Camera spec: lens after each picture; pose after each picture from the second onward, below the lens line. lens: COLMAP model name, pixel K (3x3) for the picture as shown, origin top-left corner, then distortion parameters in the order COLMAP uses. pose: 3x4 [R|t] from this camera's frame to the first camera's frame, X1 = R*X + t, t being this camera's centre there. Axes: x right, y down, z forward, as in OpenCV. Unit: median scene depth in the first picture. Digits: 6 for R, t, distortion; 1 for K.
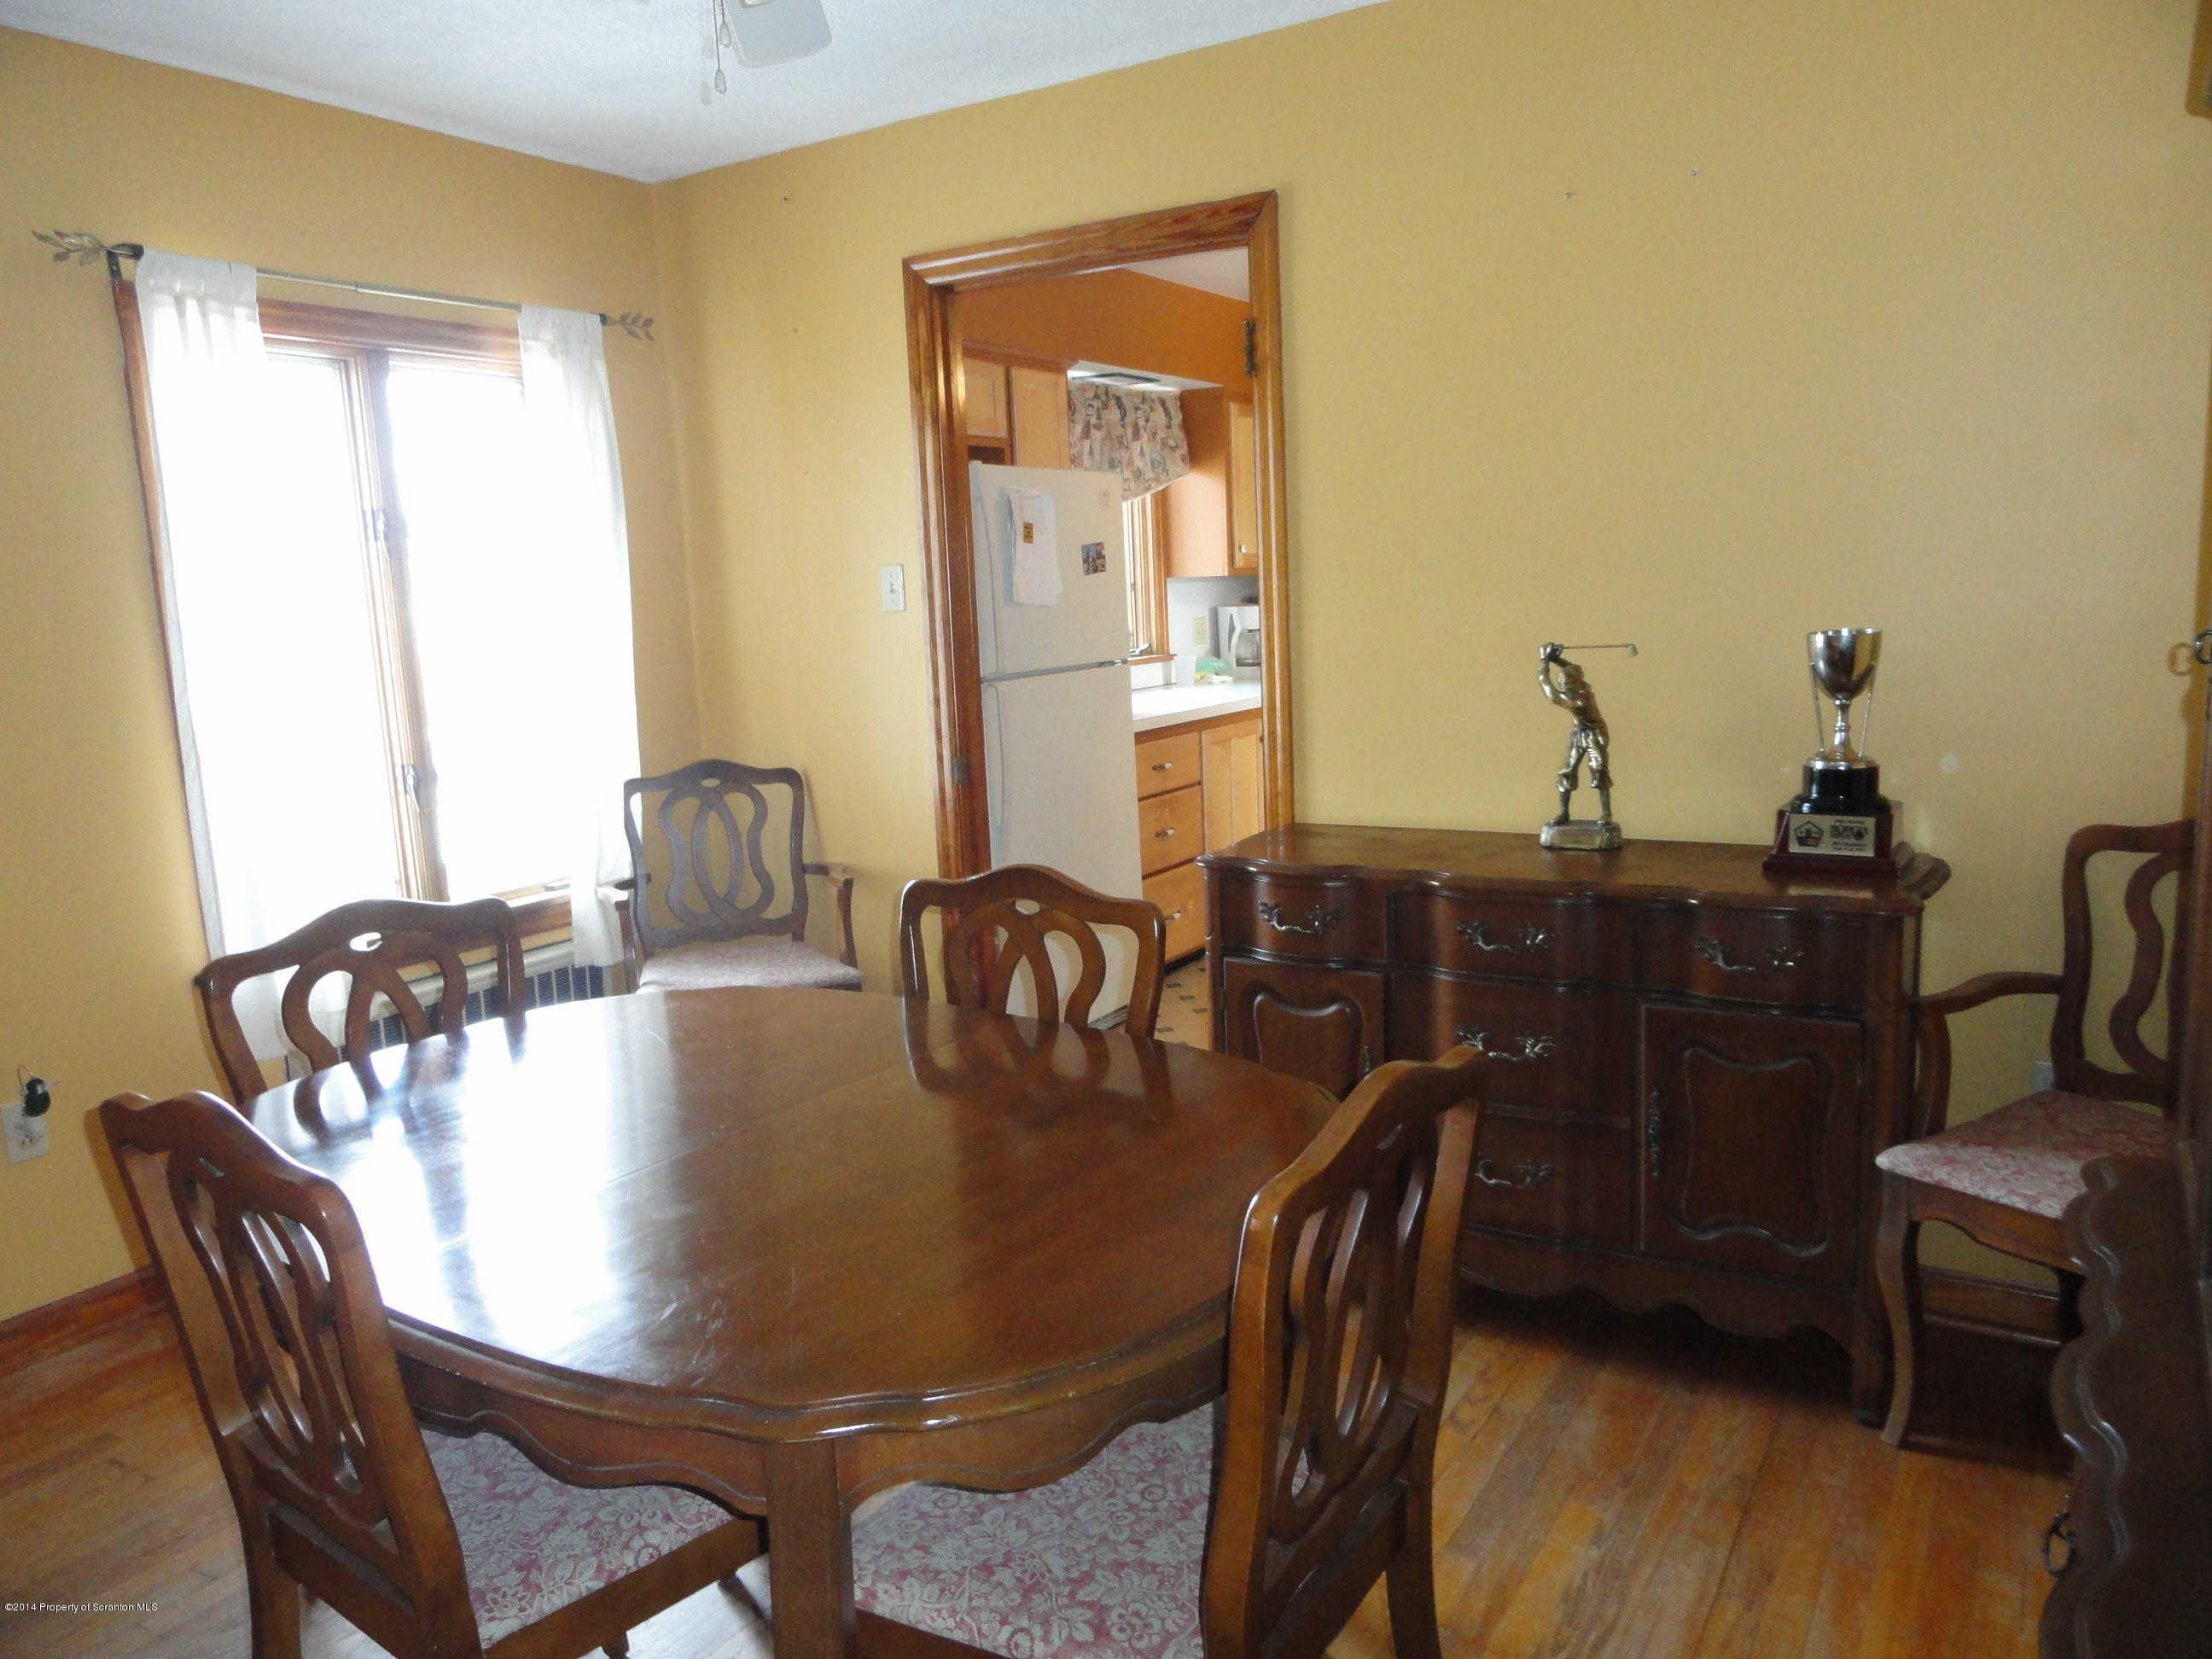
lens RADIAL K [[1535.8, 0, 1100.8], [0, 1535.8, 833.7], [0, 0, 1]] dist [-0.004774, 0.007937]
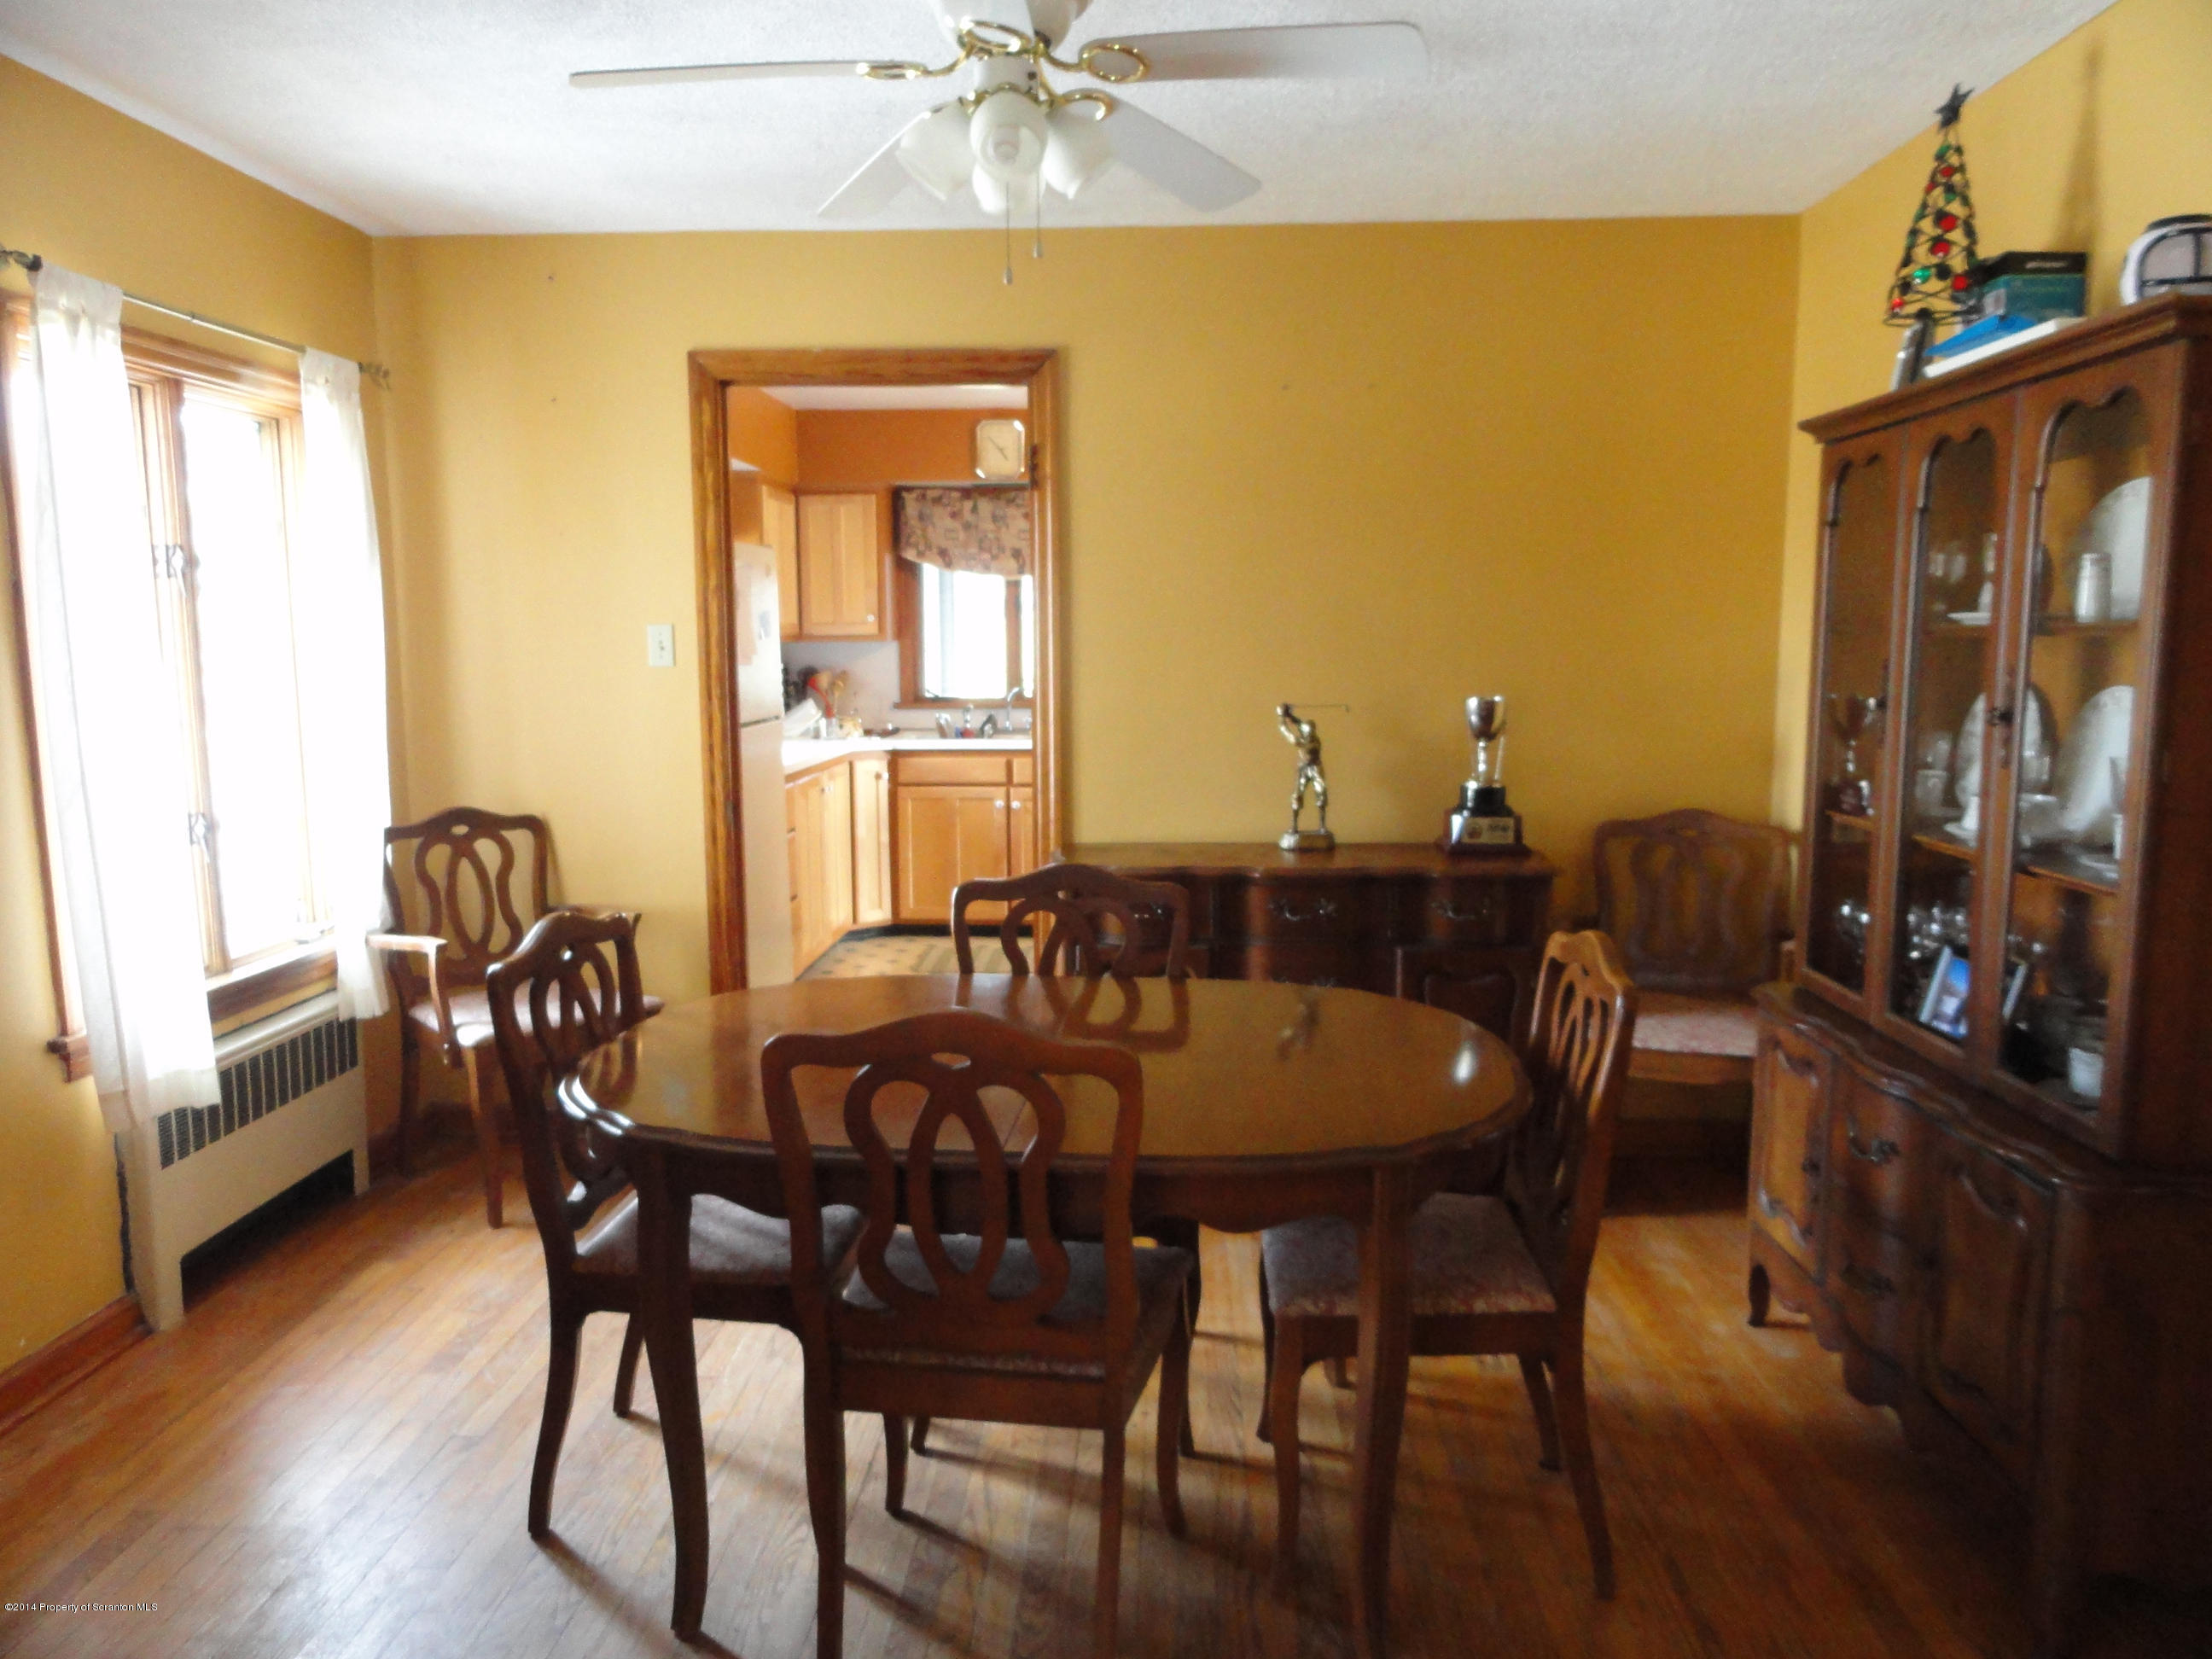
lens RADIAL K [[1535.8, 0, 1100.8], [0, 1535.8, 833.7], [0, 0, 1]] dist [-0.004774, 0.007937]
pose [[0.866650, -0.025827, 0.498247, -0.440767], [0.048161, 0.998326, -0.032022, 0.024484], [-0.496586, 0.051748, 0.866444, -0.096165]]
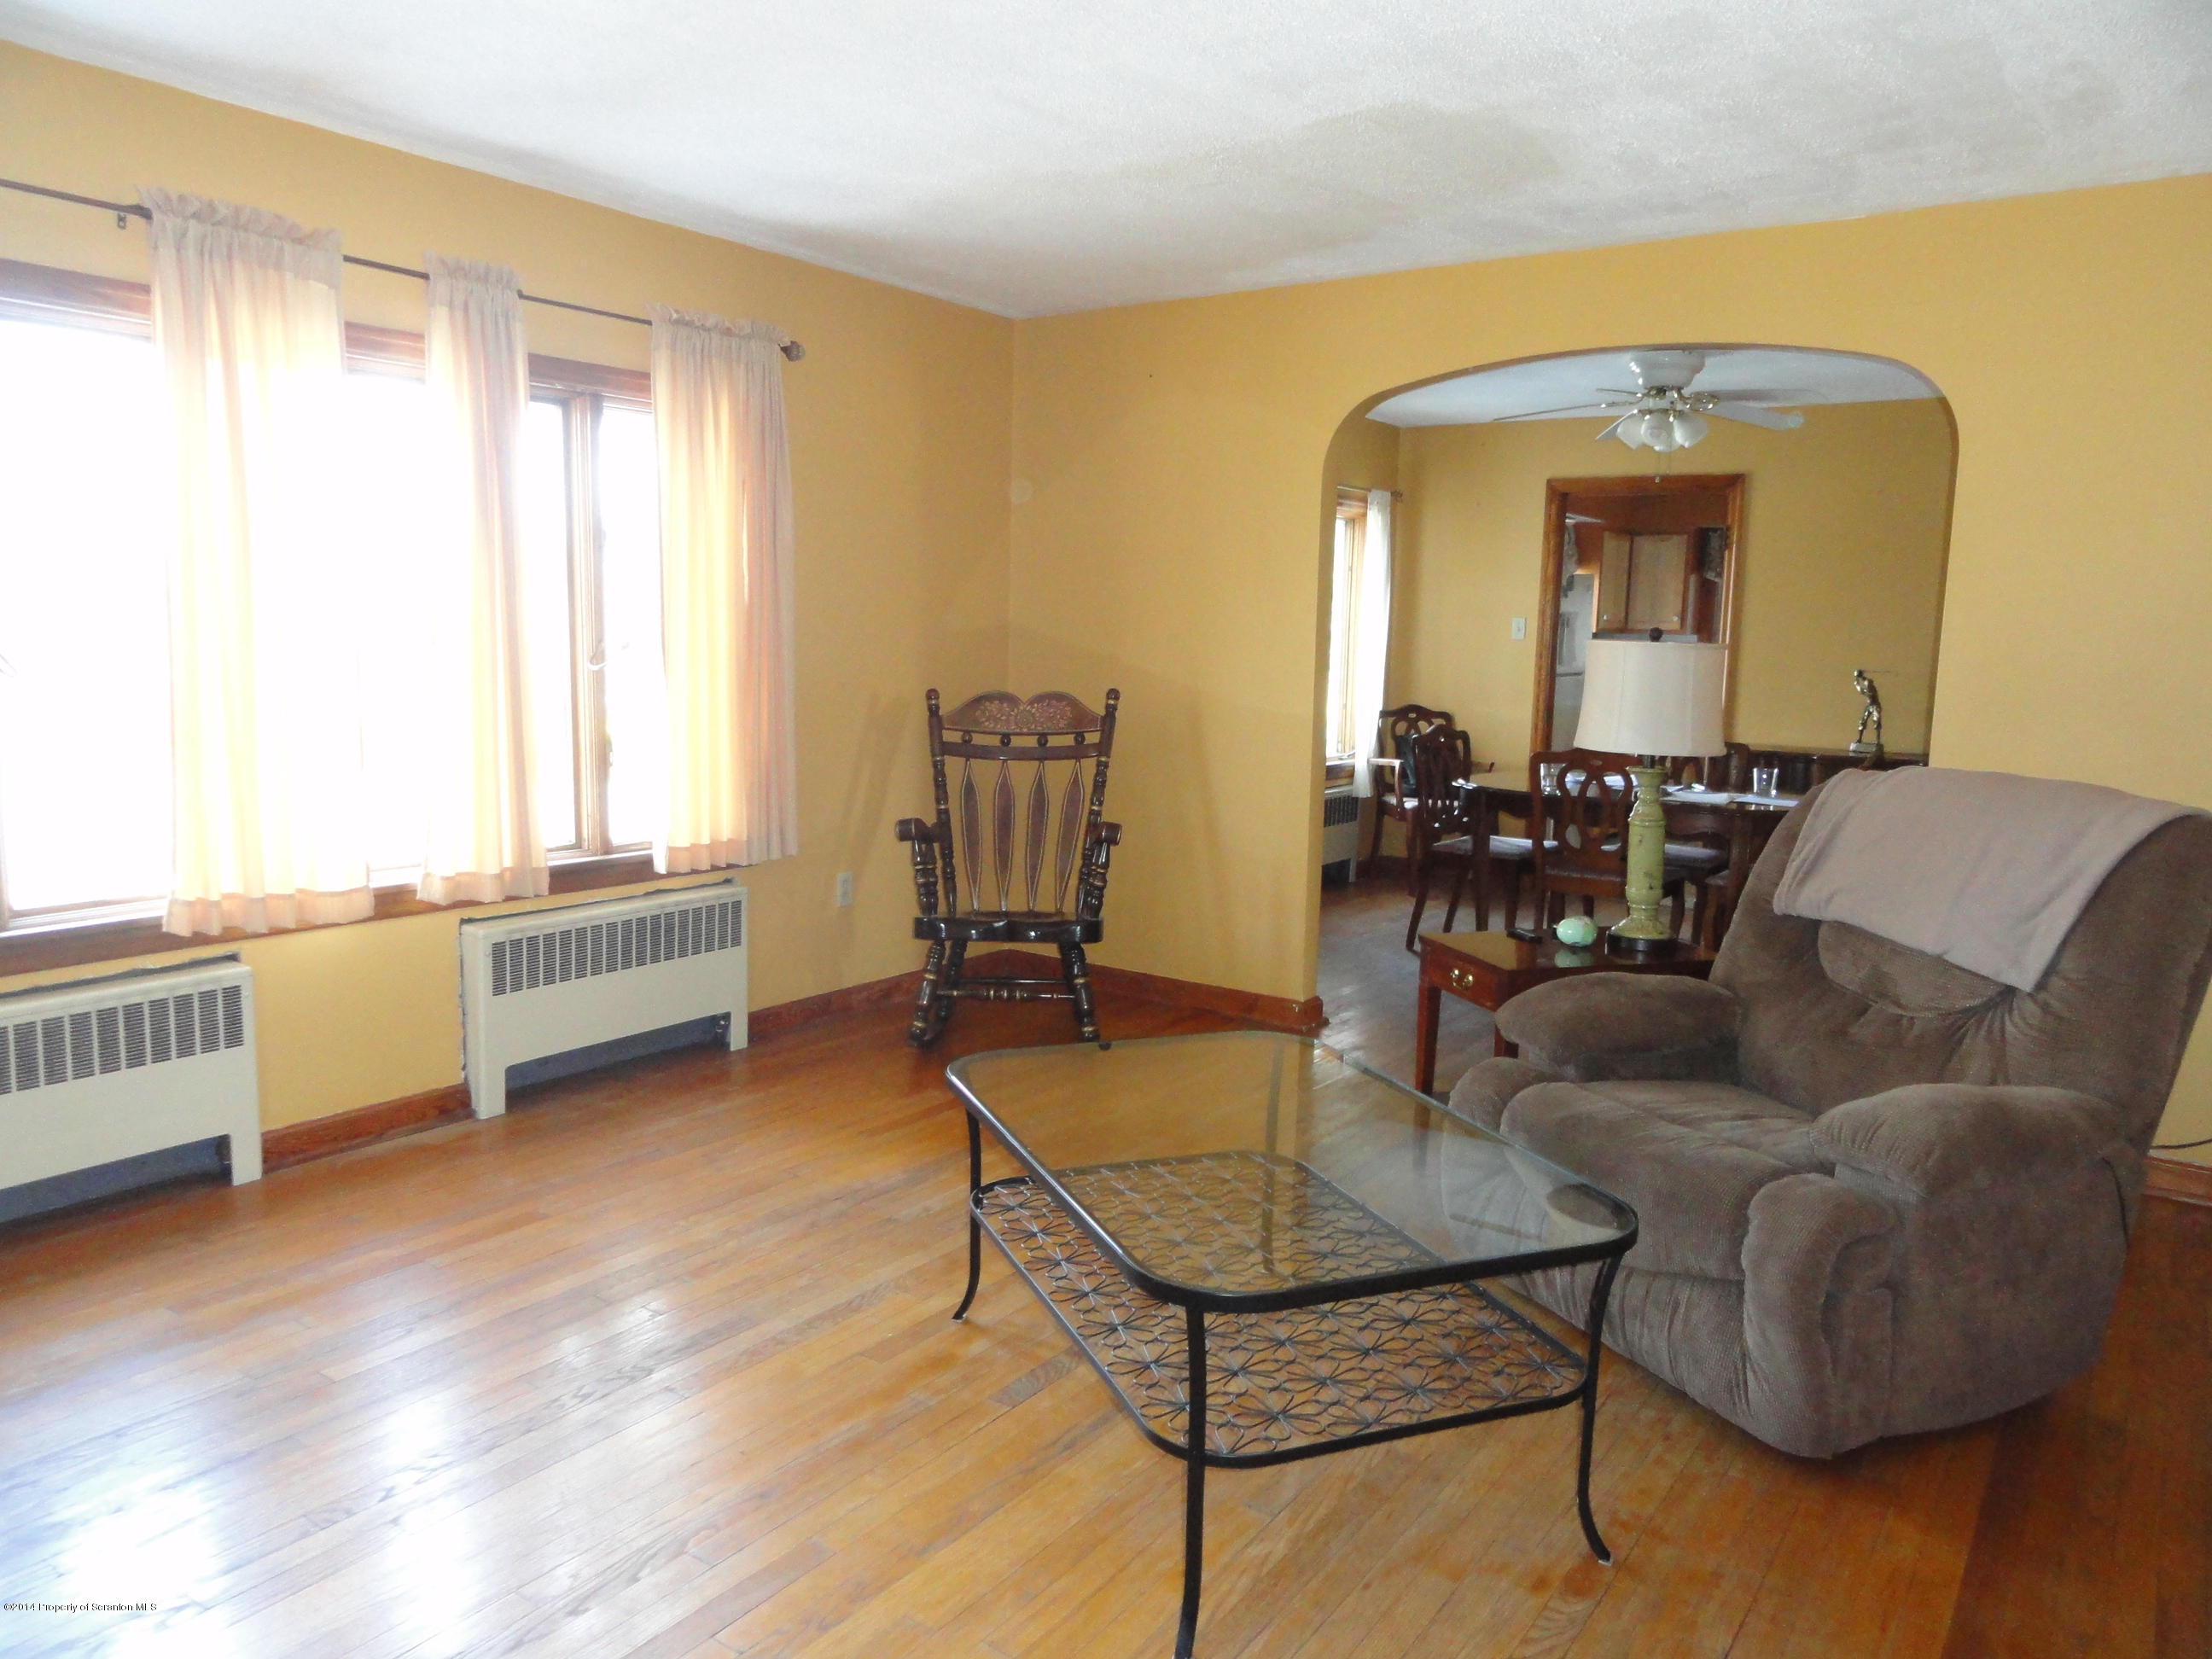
lens RADIAL K [[1535.8, 0, 1100.8], [0, 1535.8, 833.7], [0, 0, 1]] dist [-0.004774, 0.007937]
pose [[0.996638, 0.071831, -0.039405, -0.652499], [-0.072863, 0.997018, -0.025429, 0.235596], [0.037461, 0.028215, 0.998900, -1.217942]]
